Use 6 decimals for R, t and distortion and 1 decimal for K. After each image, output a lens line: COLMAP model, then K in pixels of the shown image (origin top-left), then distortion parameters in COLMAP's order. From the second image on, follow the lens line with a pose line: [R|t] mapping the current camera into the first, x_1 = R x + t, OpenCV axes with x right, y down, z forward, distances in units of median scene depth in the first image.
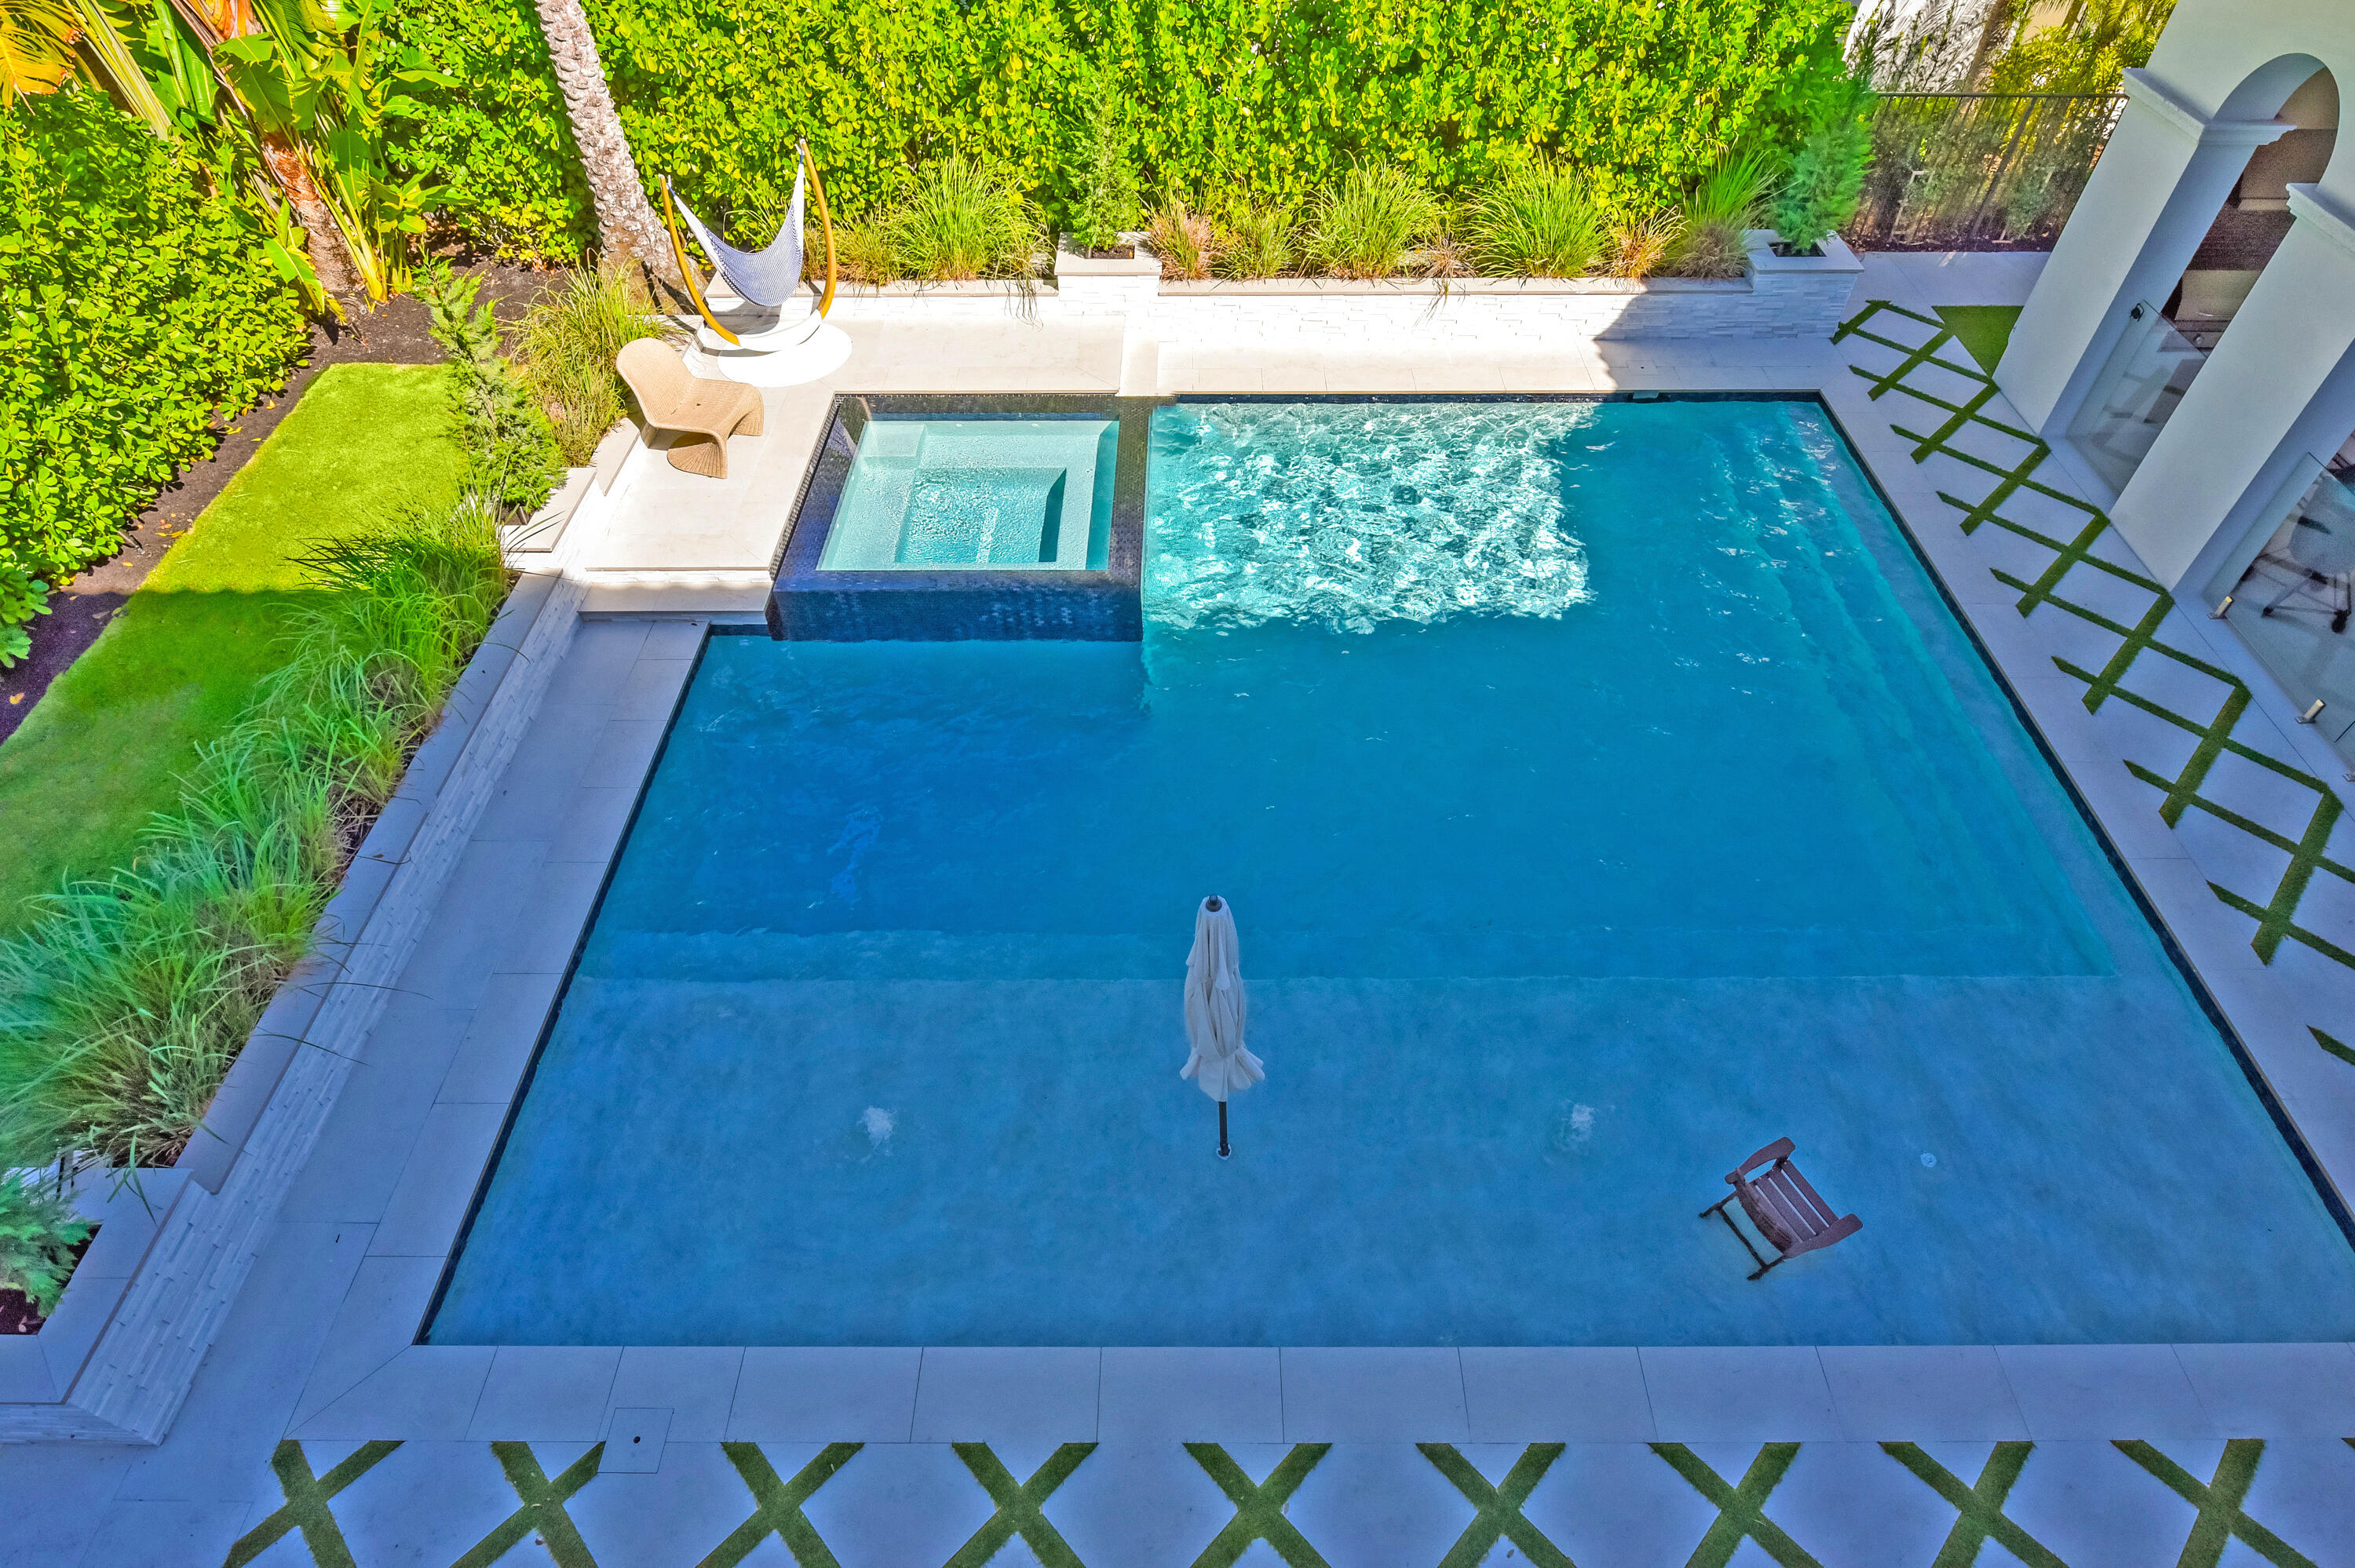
lens RADIAL K [[1252.1, 0, 1199.6], [0, 1252.1, 794.7], [0, 0, 1]] dist [-0.002282, -0.005840]
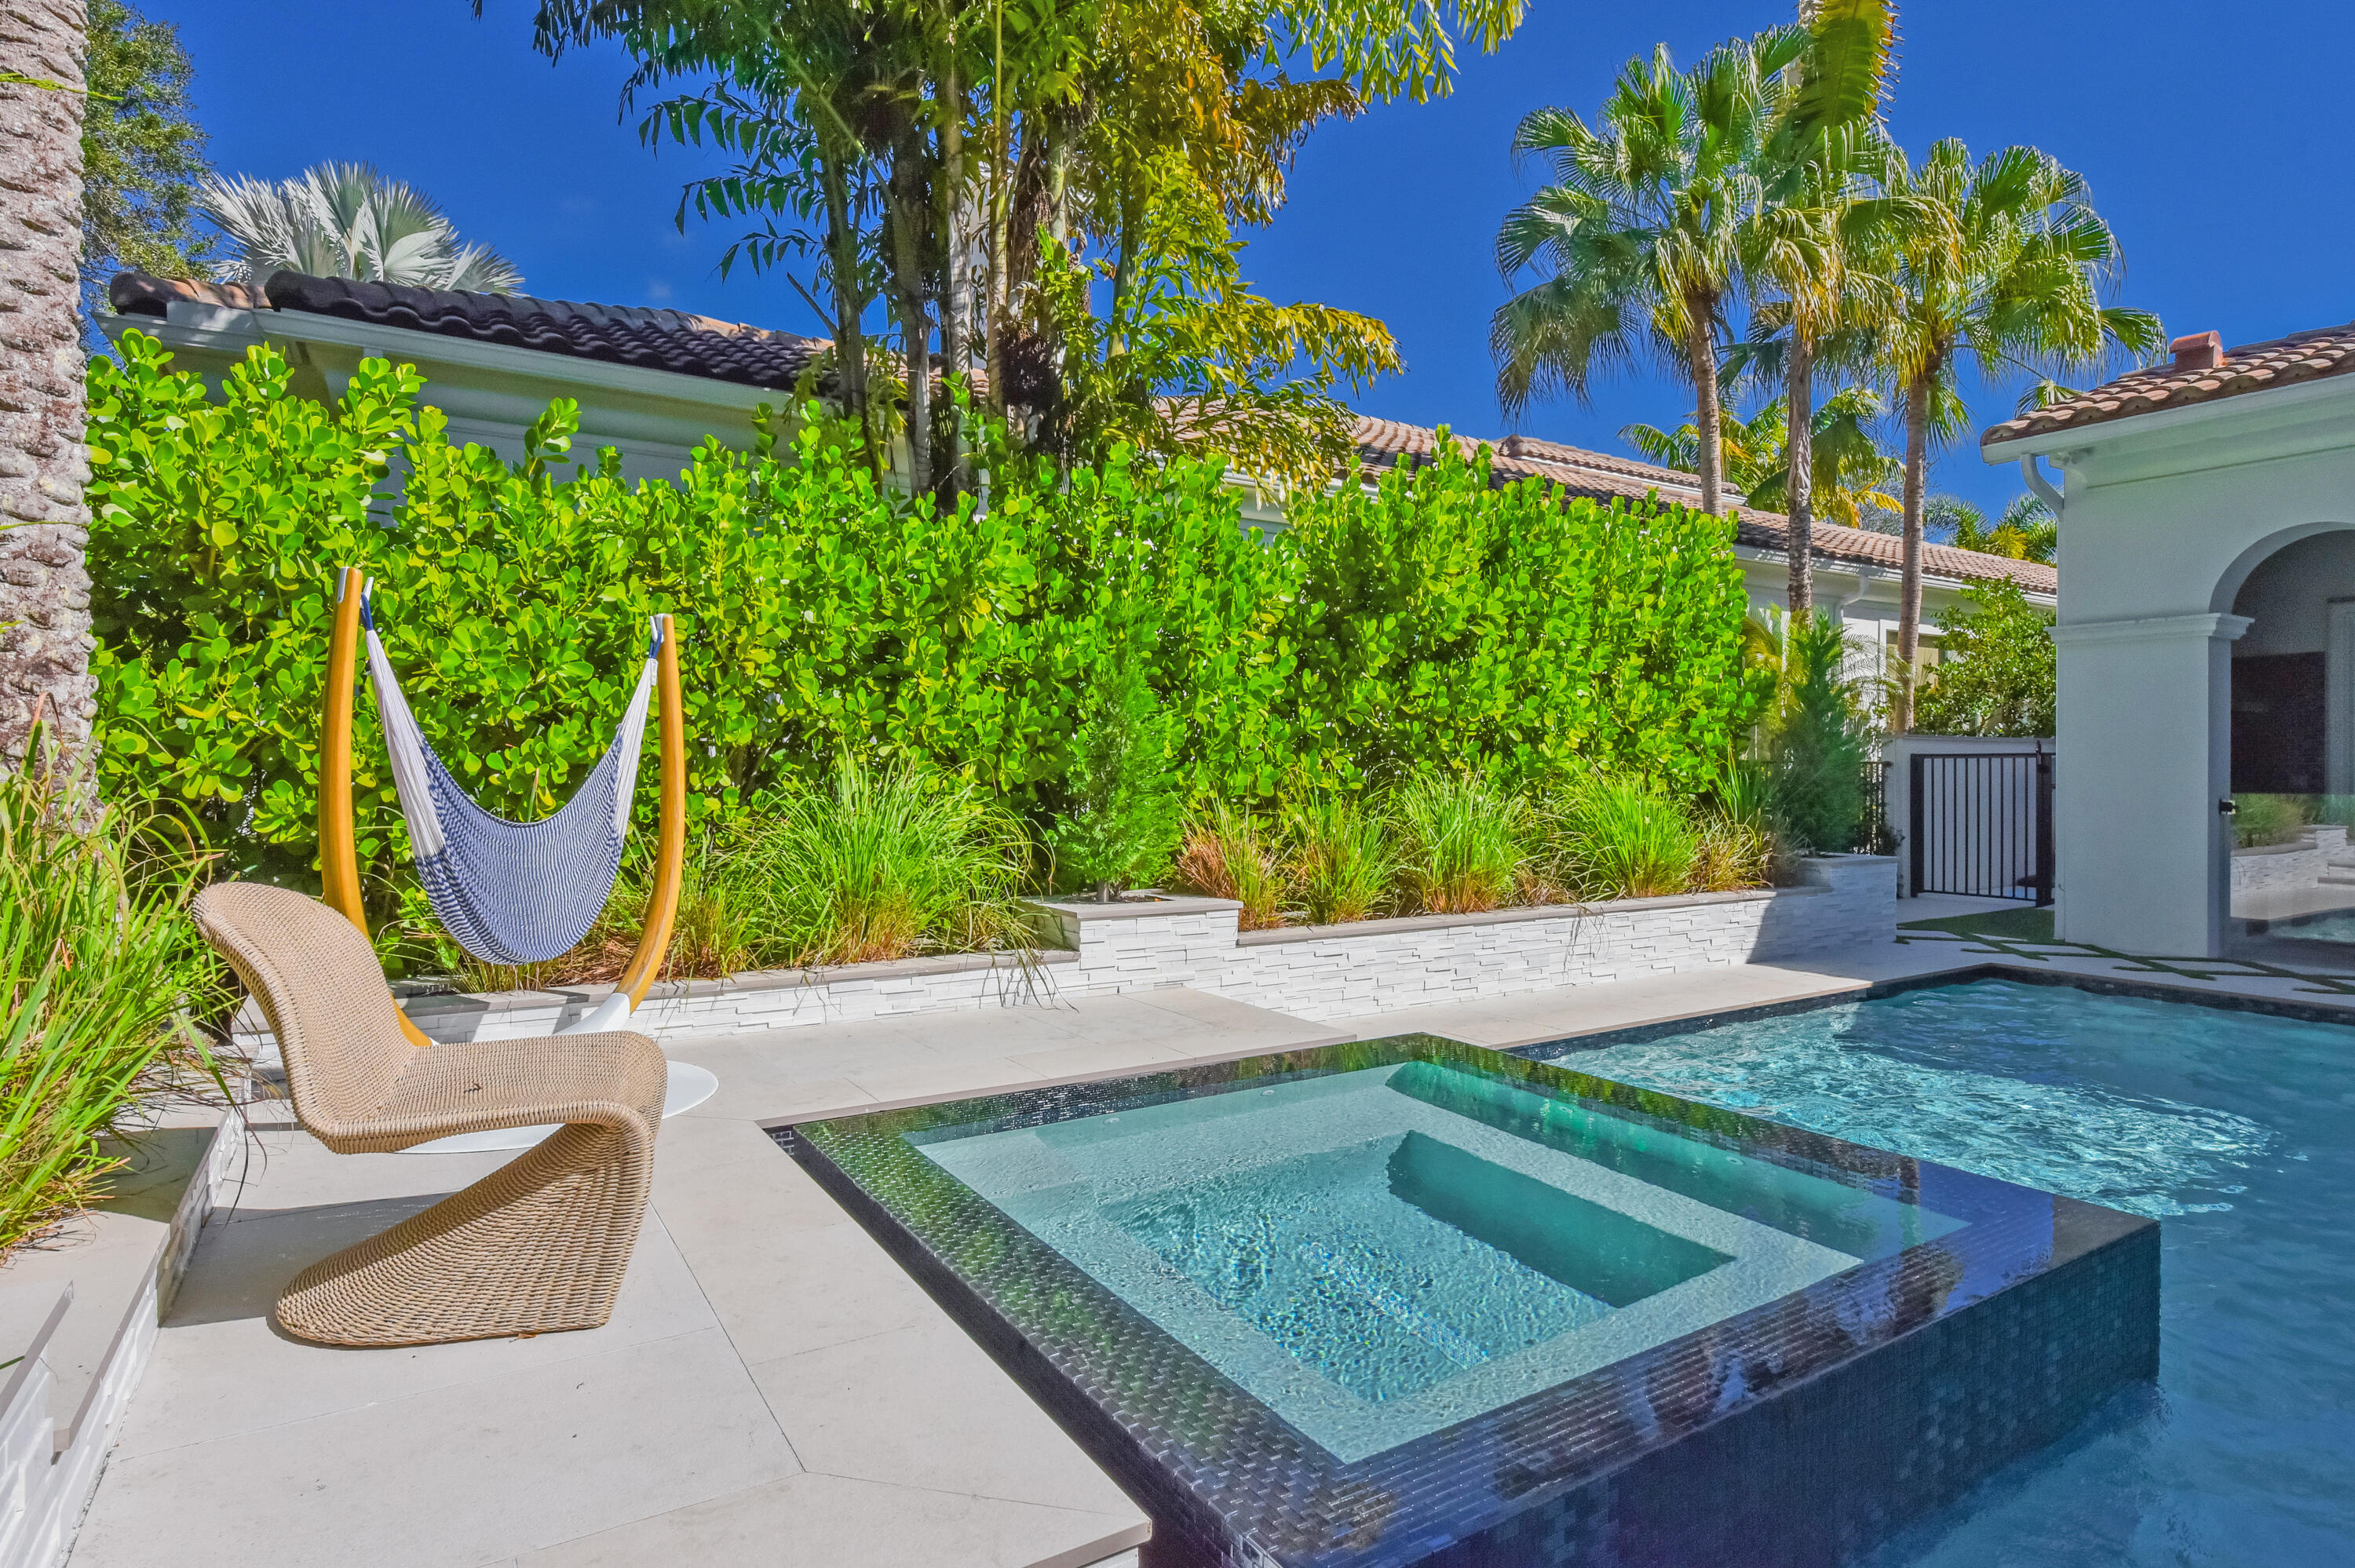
lens RADIAL K [[1241.7, 0, 1165.4], [0, 1241.7, 782.4], [0, 0, 1]] dist [-0.003326, -0.003293]
pose [[0.851785, -0.005066, 0.523867, -0.369397], [0.387034, 0.680013, -0.622726, -0.124178], [-0.353082, 0.733183, 0.581185, 0.668340]]
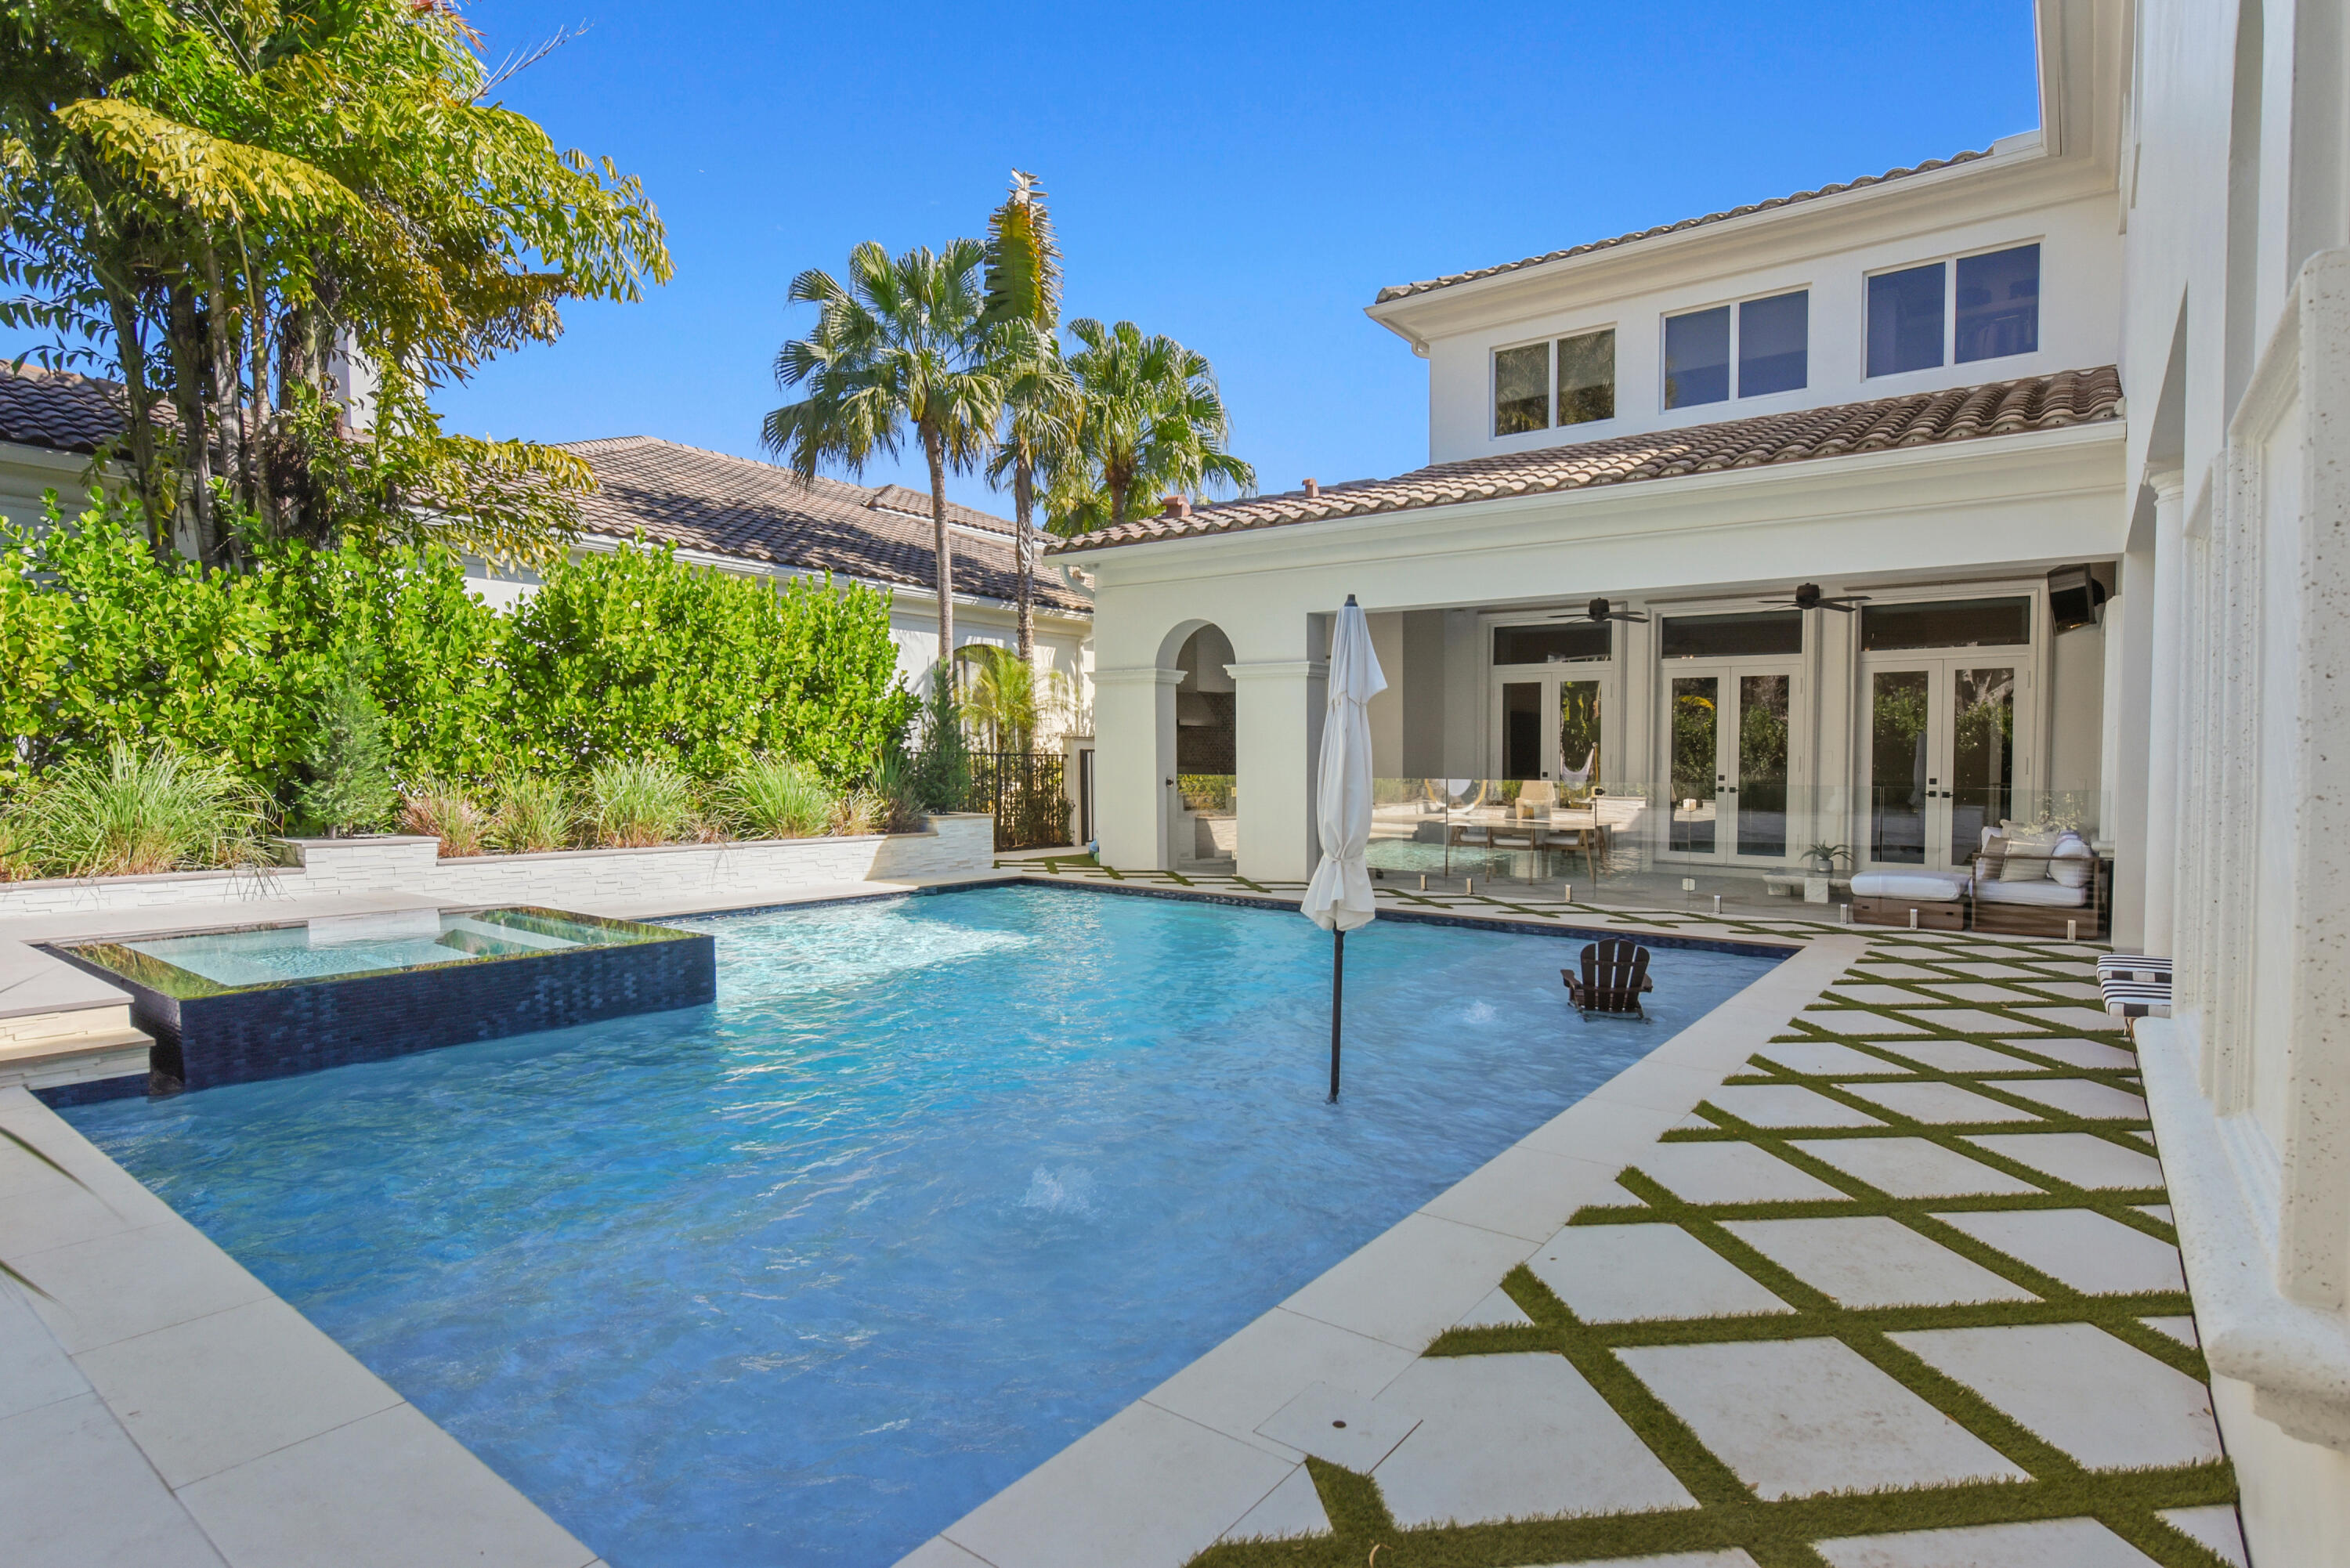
lens RADIAL K [[1185.8, 0, 1176.2], [0, 1185.8, 844.8], [0, 0, 1]] dist [-0.004789, -0.002593]
pose [[0.599774, -0.051154, 0.798532, -0.411979], [0.584951, 0.708975, -0.393937, 0.246082], [-0.545988, 0.703376, 0.455148, 0.329215]]
